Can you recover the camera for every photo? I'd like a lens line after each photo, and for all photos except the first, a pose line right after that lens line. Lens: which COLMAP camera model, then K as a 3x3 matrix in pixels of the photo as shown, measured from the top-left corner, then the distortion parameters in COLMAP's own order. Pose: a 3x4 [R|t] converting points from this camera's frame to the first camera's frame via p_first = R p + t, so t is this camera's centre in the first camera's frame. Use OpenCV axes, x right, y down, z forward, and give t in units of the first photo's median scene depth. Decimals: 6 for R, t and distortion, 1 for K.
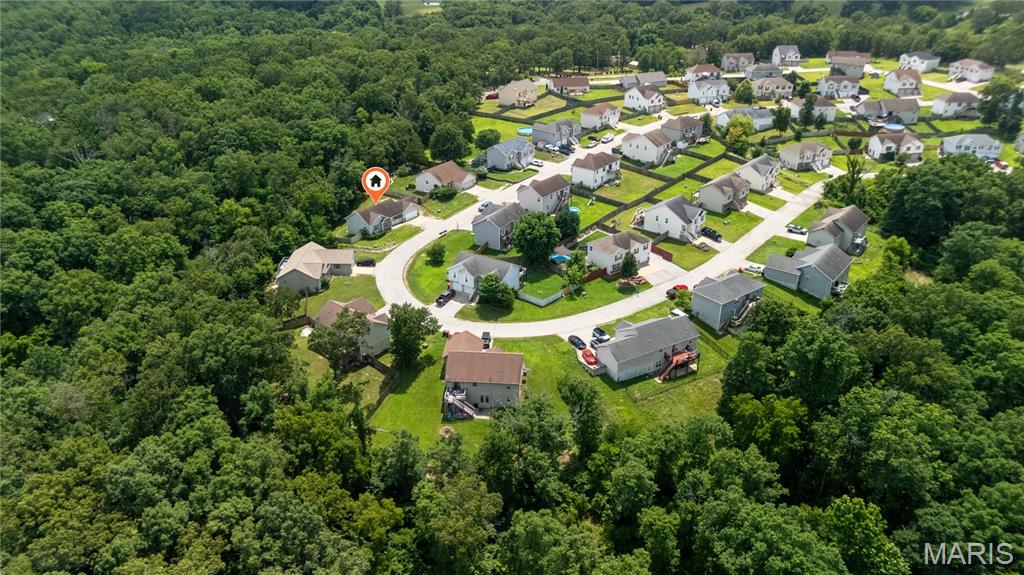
lens RADIAL K [[758.0, 0, 510.0], [0, 758.0, 285.4], [0, 0, 1]] dist [0.088482, -0.087877]
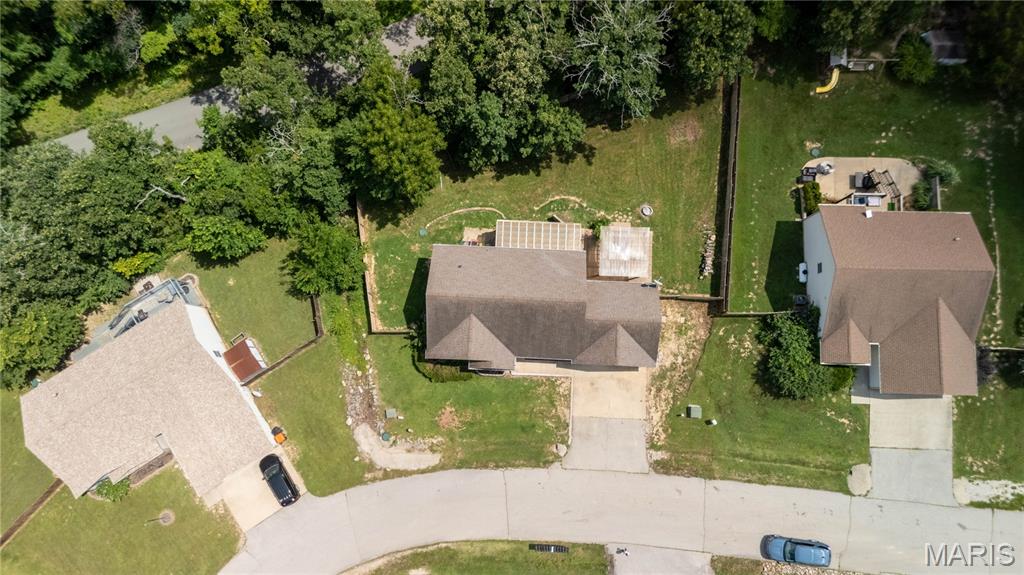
lens RADIAL K [[758.0, 0, 510.0], [0, 758.0, 285.4], [0, 0, 1]] dist [0.088482, -0.087877]
pose [[0.553196, 0.826315, -0.105728, -0.139787], [-0.354248, 0.348209, 0.867905, -0.341349], [0.753978, -0.442668, 0.485348, 0.798523]]
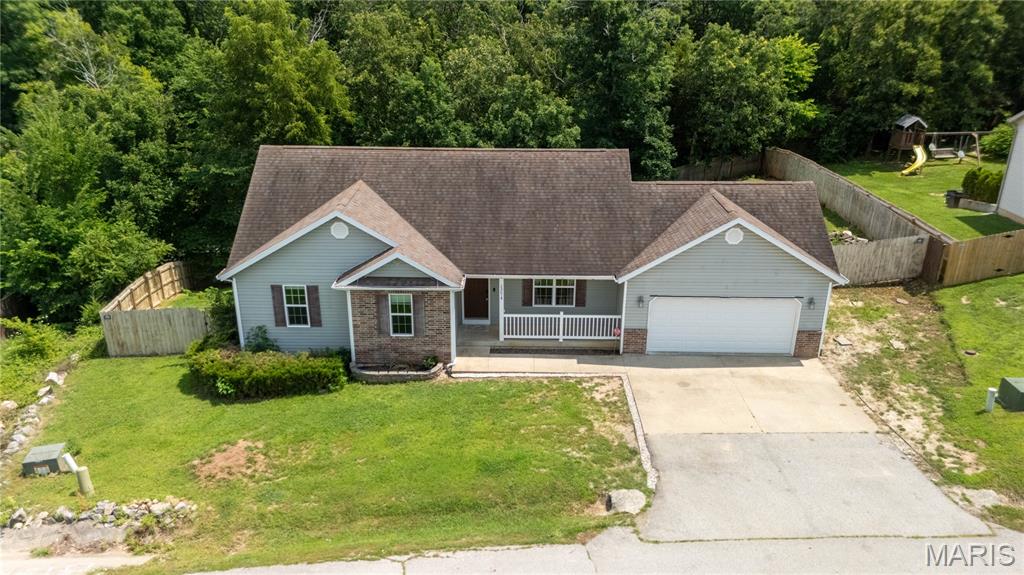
lens RADIAL K [[754.2, 0, 510.7], [0, 754.2, 289.3], [0, 0, 1]] dist [0.067246, -0.046141]
pose [[0.583375, 0.305910, -0.752391, -0.061094], [-0.363661, 0.926694, 0.094810, -0.092987], [0.726239, 0.218306, 0.651858, 0.863133]]
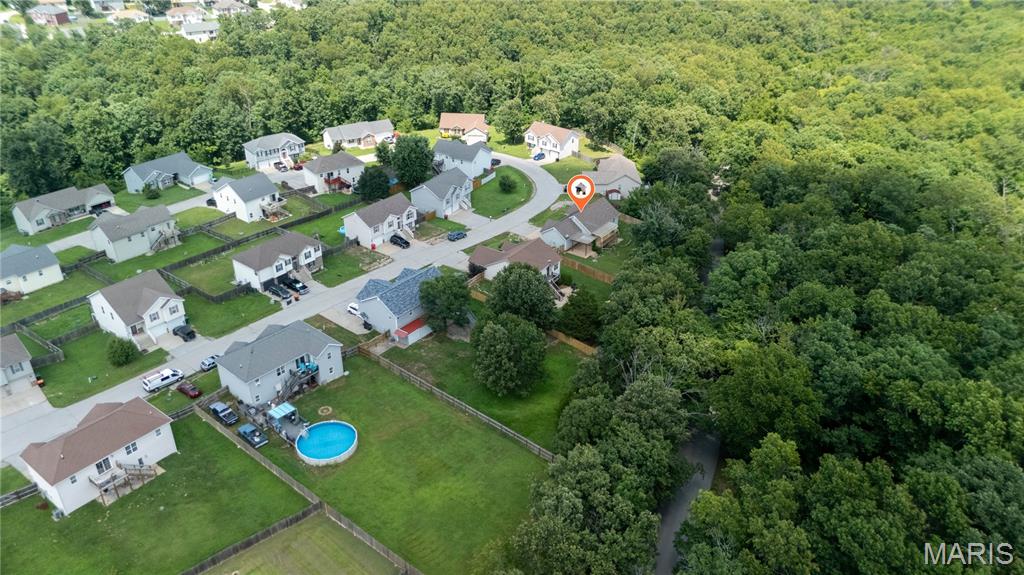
lens RADIAL K [[758.0, 0, 510.0], [0, 758.0, 285.4], [0, 0, 1]] dist [0.088482, -0.087877]
pose [[-0.999966, -0.002985, -0.007637, -0.078184], [-0.007986, 0.565510, 0.824703, -0.696454], [0.001857, 0.824736, -0.565515, 1.439673]]
